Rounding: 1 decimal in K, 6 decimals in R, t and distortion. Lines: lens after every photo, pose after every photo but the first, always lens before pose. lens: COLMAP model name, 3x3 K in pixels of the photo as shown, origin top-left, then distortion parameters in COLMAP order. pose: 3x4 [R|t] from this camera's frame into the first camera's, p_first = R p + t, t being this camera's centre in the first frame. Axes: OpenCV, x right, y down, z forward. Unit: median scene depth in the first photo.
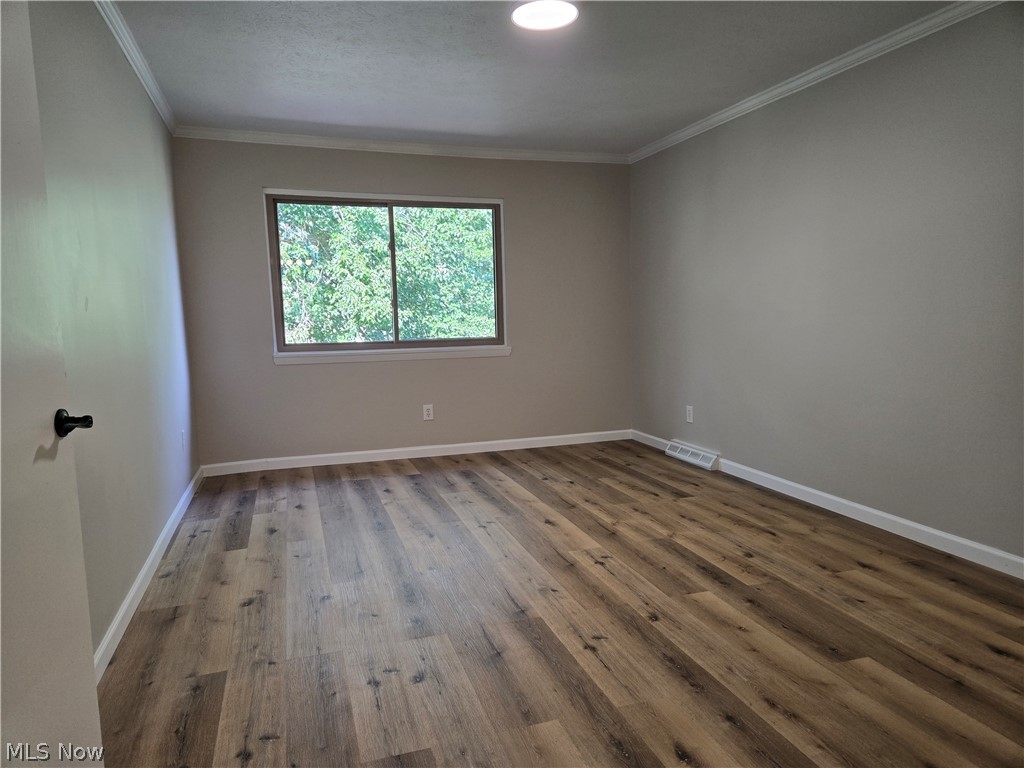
lens RADIAL K [[674.8, 0, 496.9], [0, 674.8, 387.1], [0, 0, 1]] dist [0.059733, -0.051289]
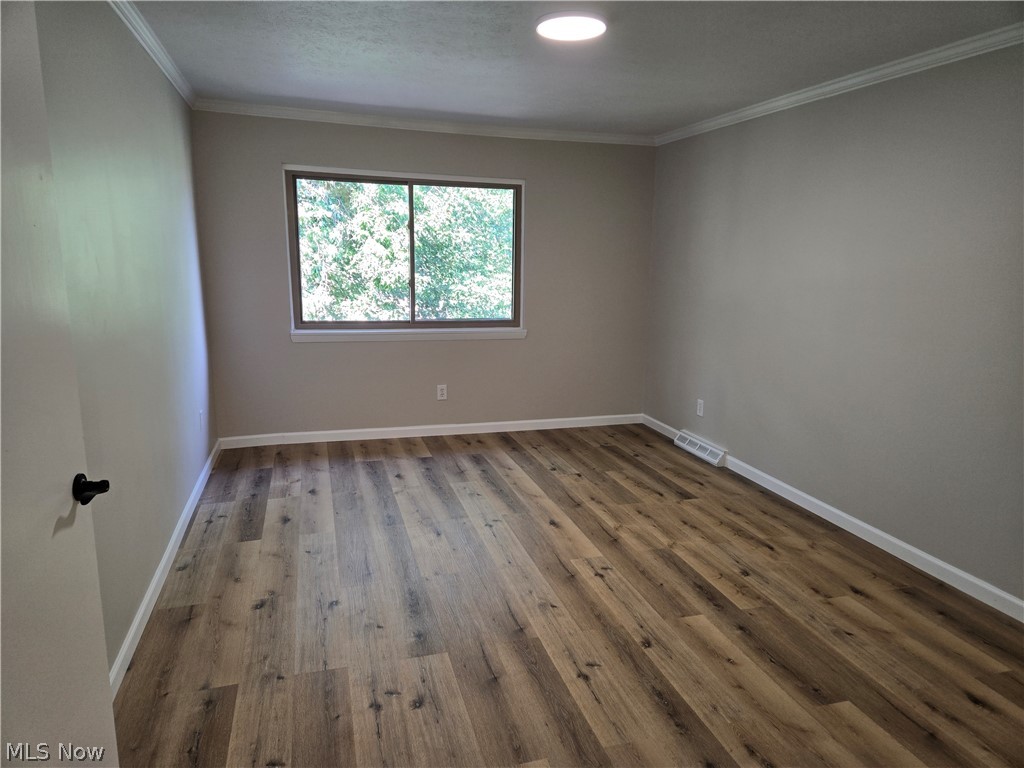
lens RADIAL K [[671.4, 0, 505.2], [0, 671.4, 380.5], [0, 0, 1]] dist [0.065390, -0.055611]
pose [[0.999015, 0.042521, -0.012709, 0.008423], [-0.041366, 0.995905, 0.080387, -0.113316], [0.016075, -0.079782, 0.996683, -0.004823]]
